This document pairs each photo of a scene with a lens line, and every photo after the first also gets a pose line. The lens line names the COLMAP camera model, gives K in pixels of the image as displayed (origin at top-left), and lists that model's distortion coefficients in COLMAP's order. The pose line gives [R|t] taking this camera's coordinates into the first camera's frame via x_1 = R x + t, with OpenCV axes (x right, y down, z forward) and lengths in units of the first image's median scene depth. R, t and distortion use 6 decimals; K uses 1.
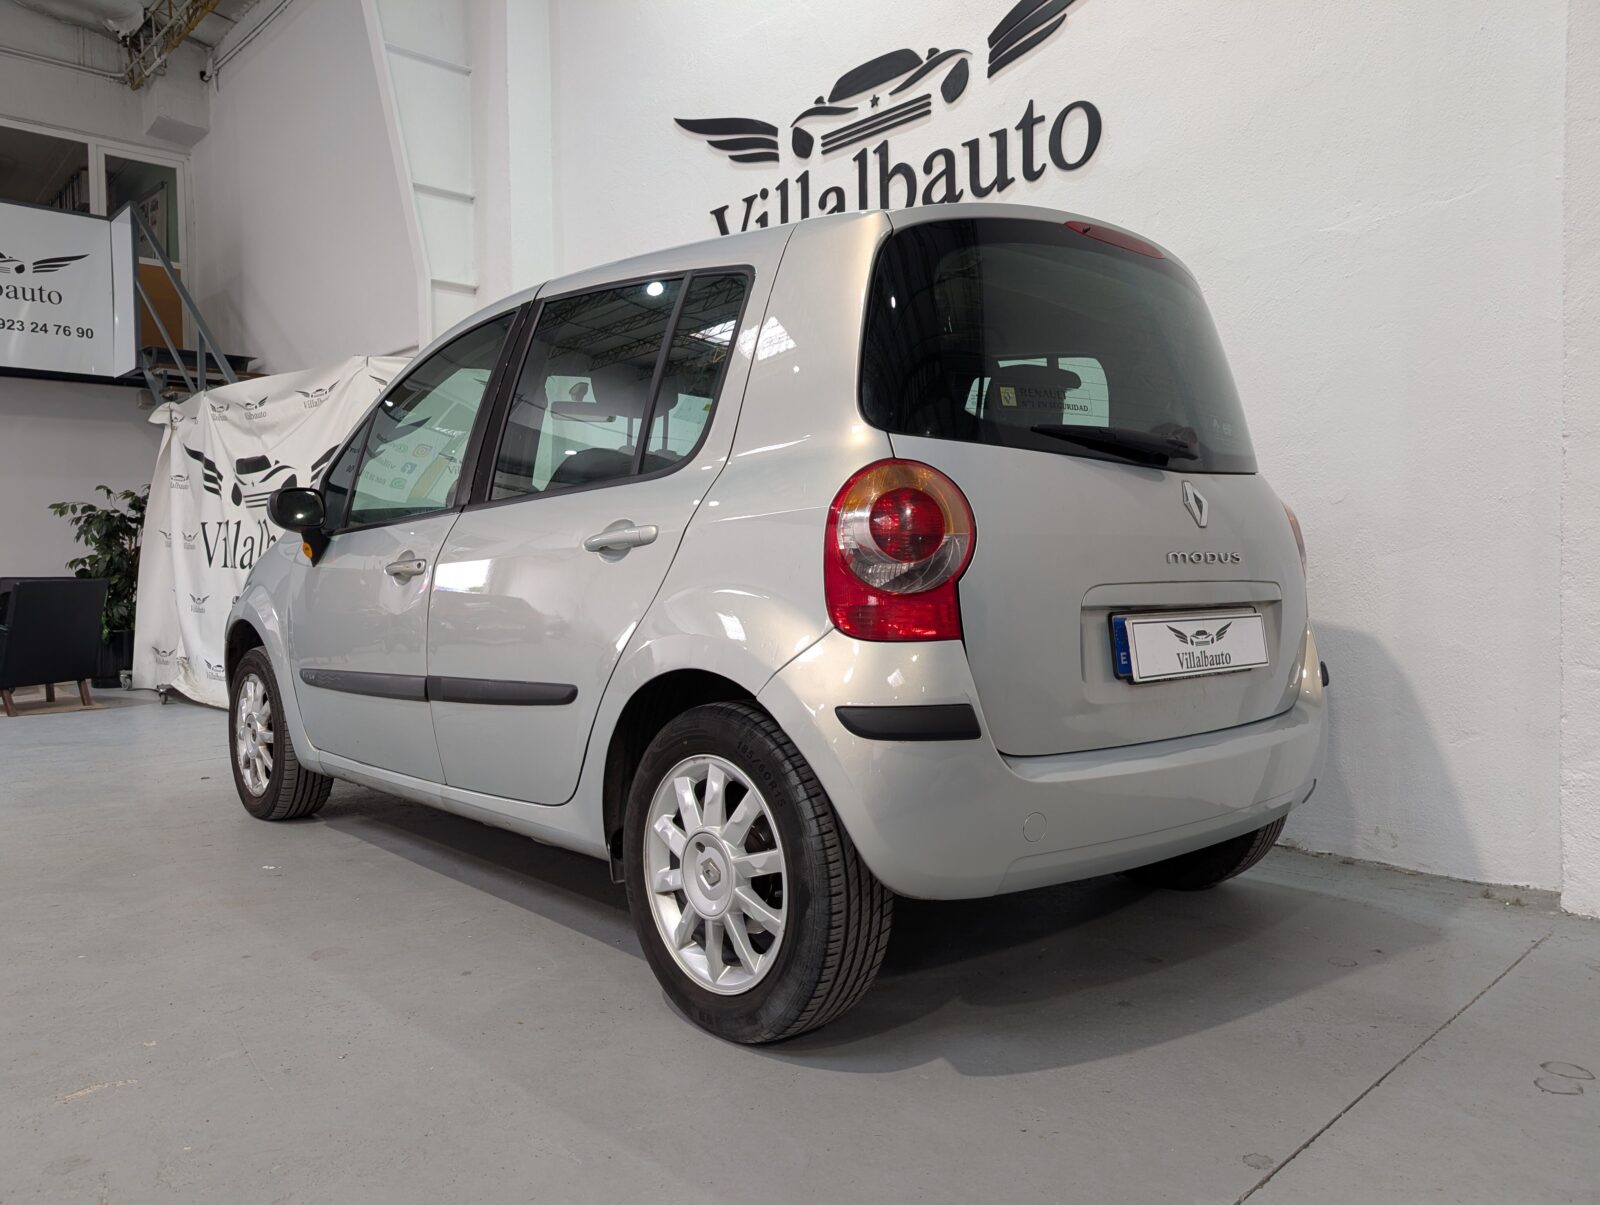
lens RADIAL K [[1174.6, 0, 765.8], [0, 1174.6, 586.2], [0, 0, 1]] dist [0.002214, -0.005938]
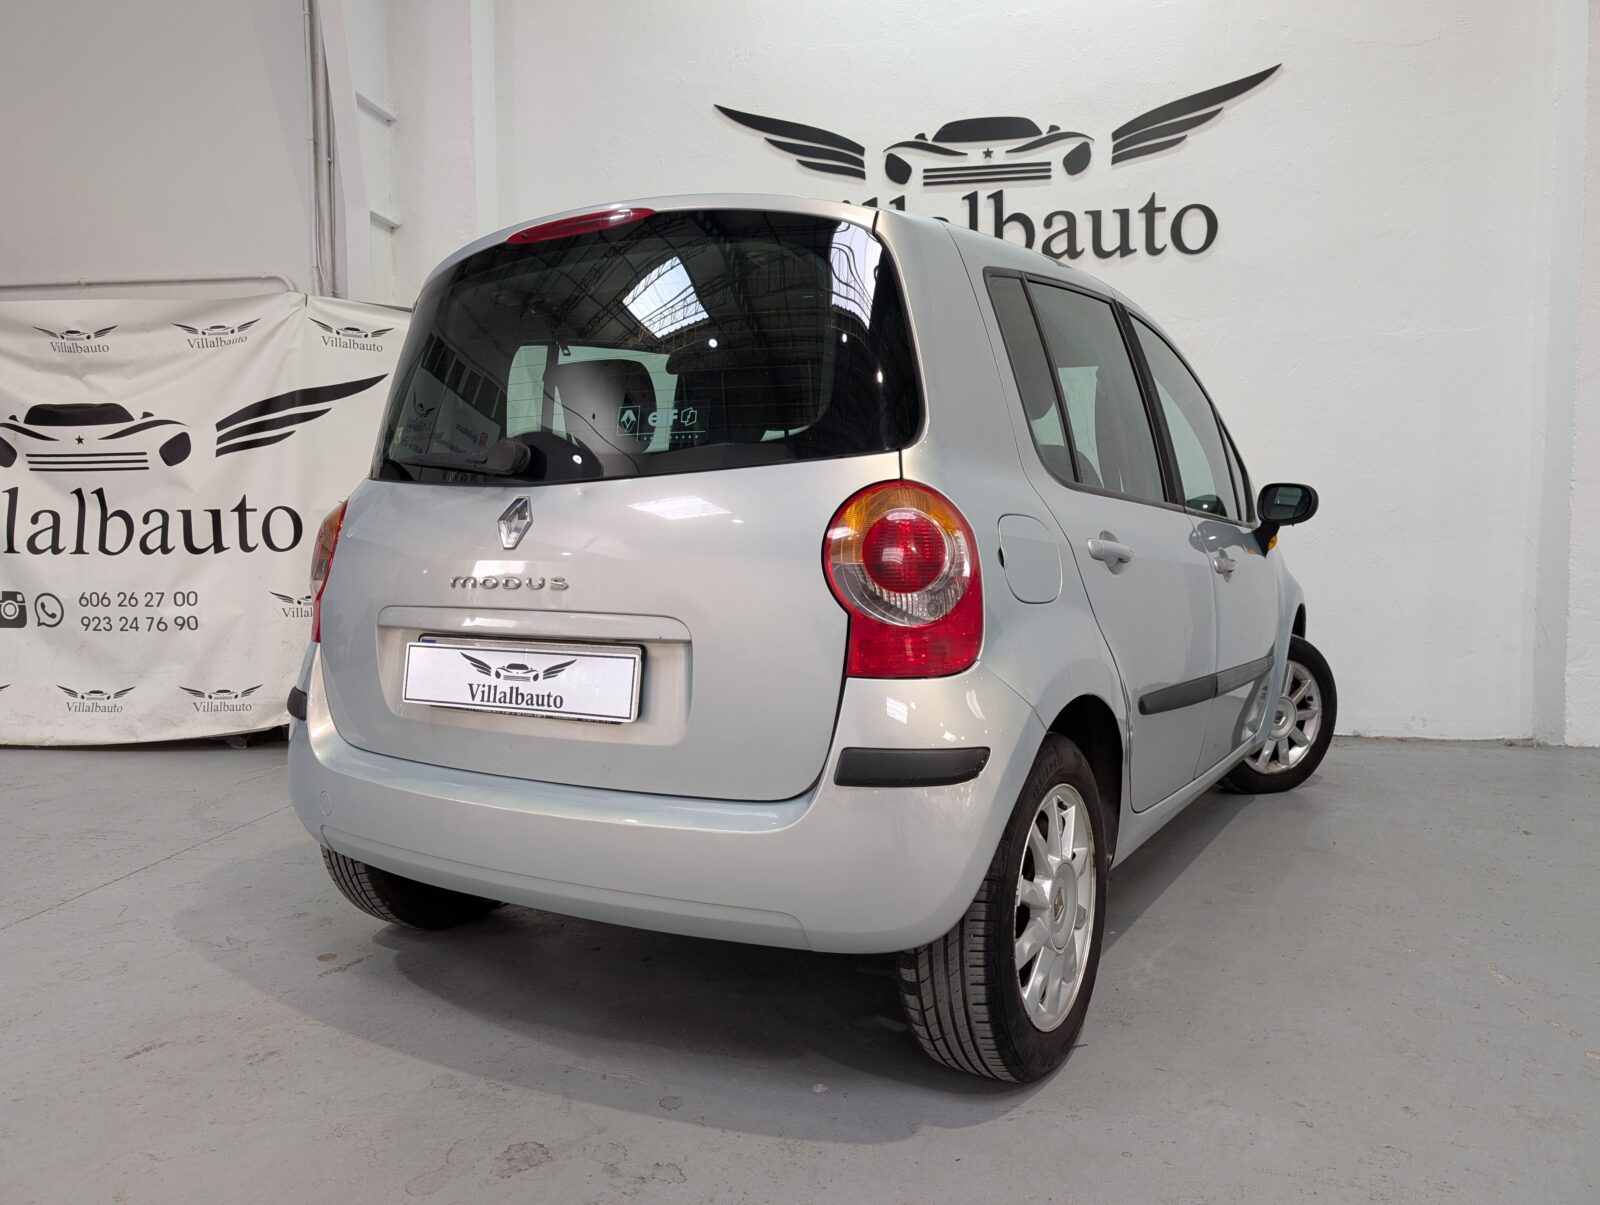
lens RADIAL K [[1174.6, 0, 789.8], [0, 1174.6, 598.9], [0, 0, 1]] dist [0.002214, -0.005938]
pose [[0.778759, -0.023106, 0.626897, -0.751642], [0.009439, 0.999640, 0.025119, -0.001438], [-0.627252, -0.013644, 0.778697, 0.195505]]
